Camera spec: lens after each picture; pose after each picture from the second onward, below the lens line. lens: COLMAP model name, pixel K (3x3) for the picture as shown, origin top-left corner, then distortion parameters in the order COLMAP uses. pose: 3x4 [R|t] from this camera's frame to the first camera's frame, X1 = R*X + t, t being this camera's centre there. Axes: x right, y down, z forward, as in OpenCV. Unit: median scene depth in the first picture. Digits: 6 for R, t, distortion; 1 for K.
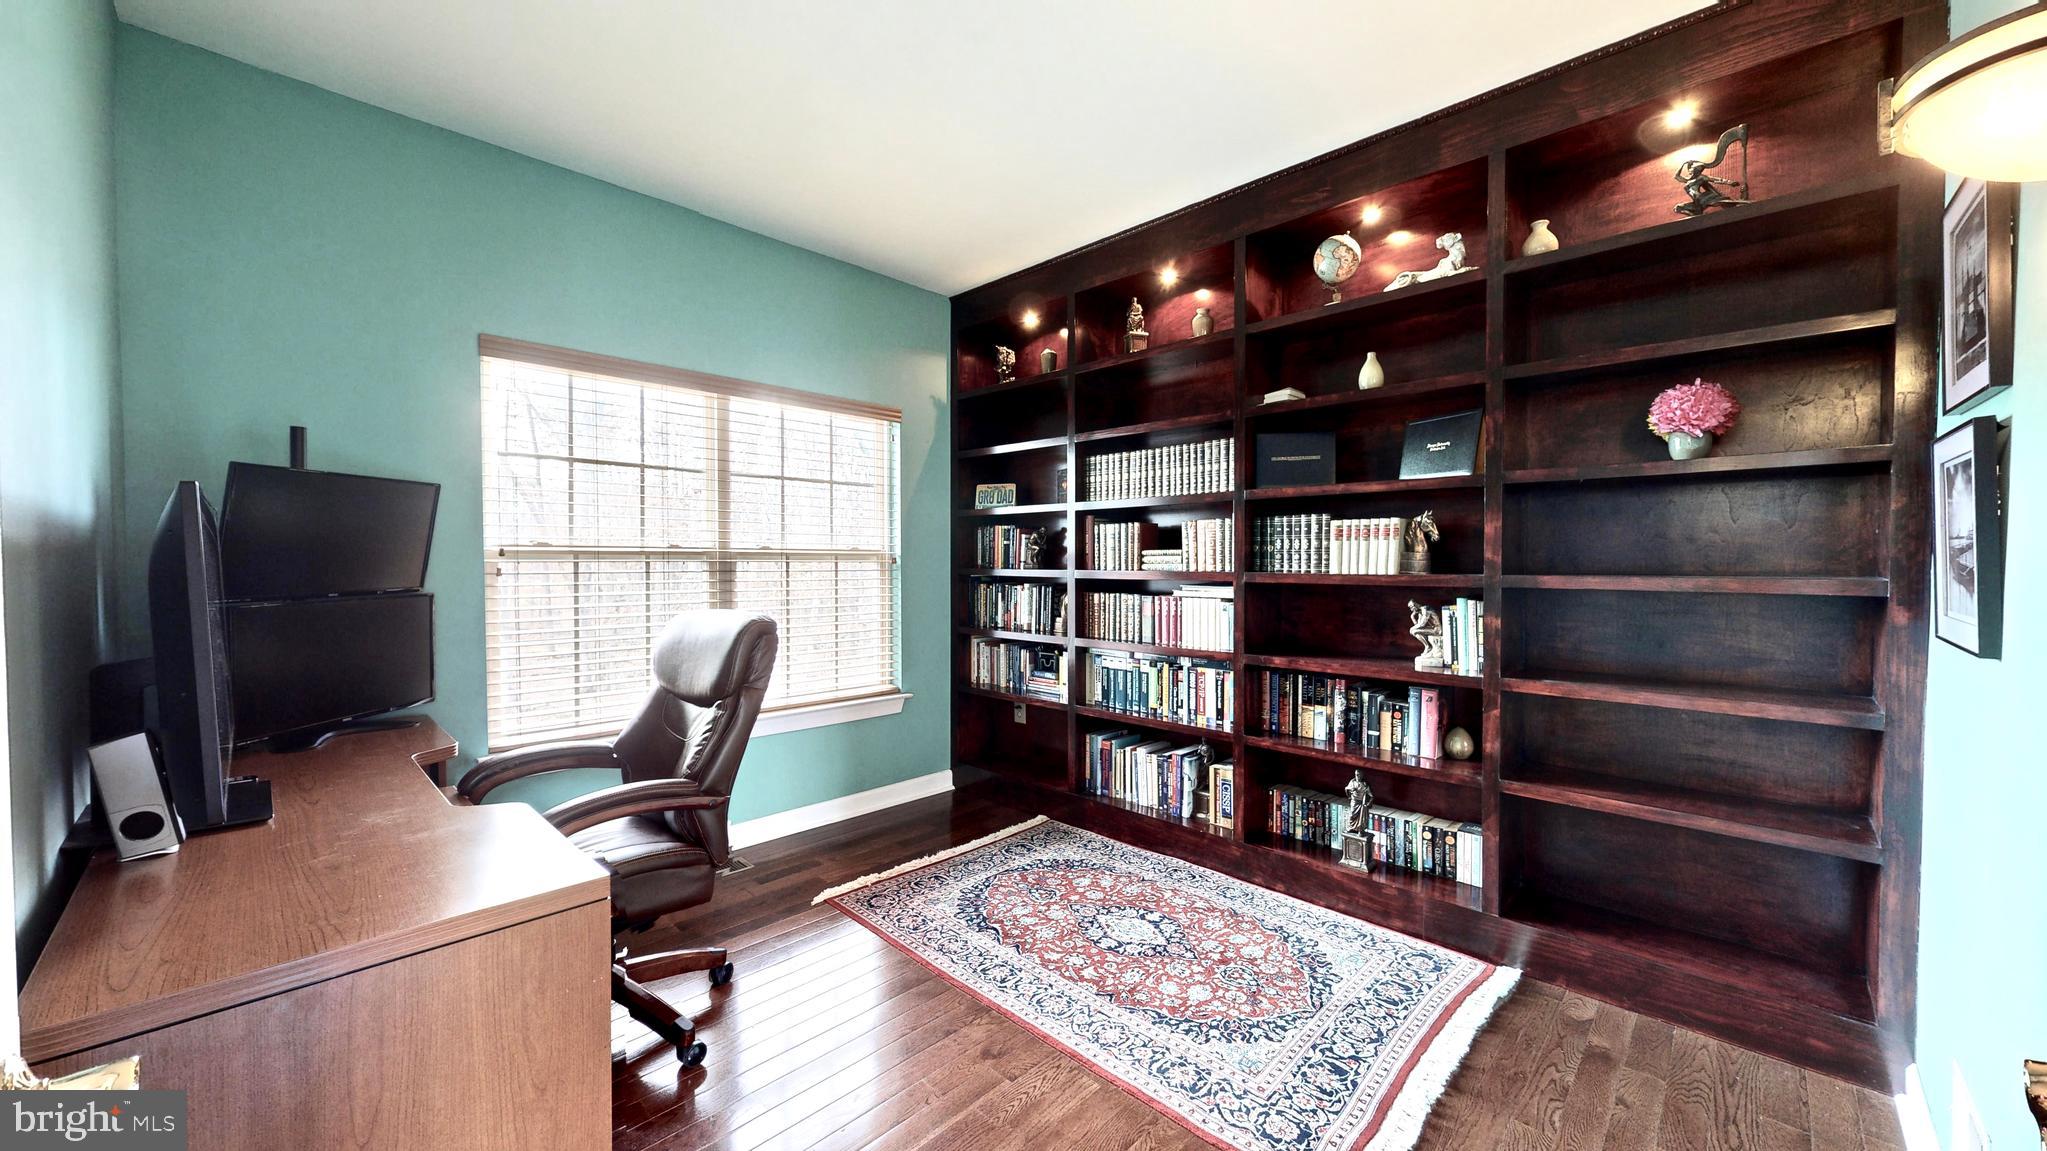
lens RADIAL K [[740.8, 0, 1025.5], [0, 740.8, 572.9], [0, 0, 1]] dist [-0.002987, 0.000164]
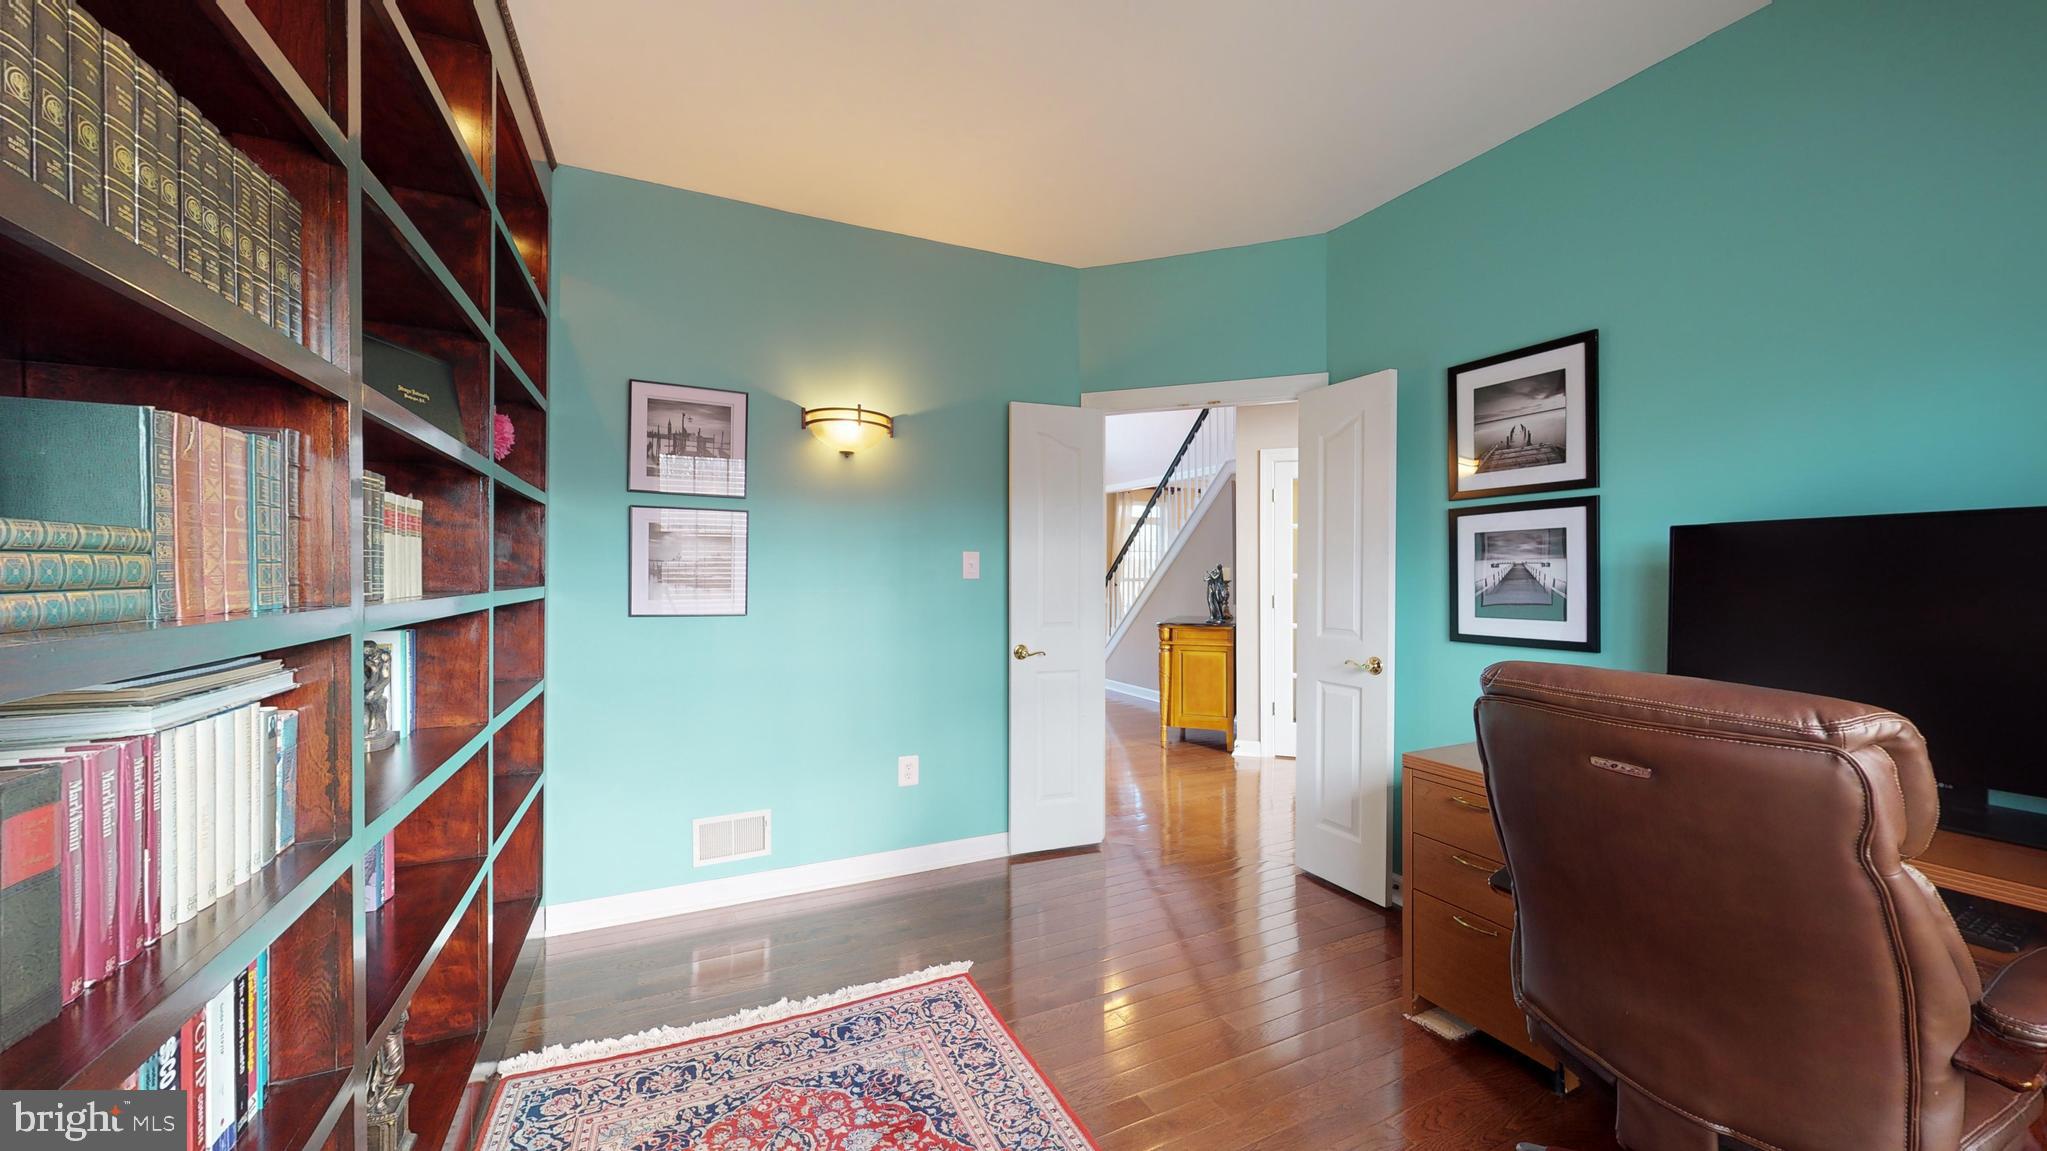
lens RADIAL K [[740.8, 0, 1016.5], [0, 740.8, 574.9], [0, 0, 1]] dist [-0.002987, 0.000164]
pose [[-0.934916, -0.001621, 0.354866, -0.191988], [0.004065, 0.999875, 0.015277, -0.028445], [-0.354847, 0.015726, -0.934792, 1.721470]]
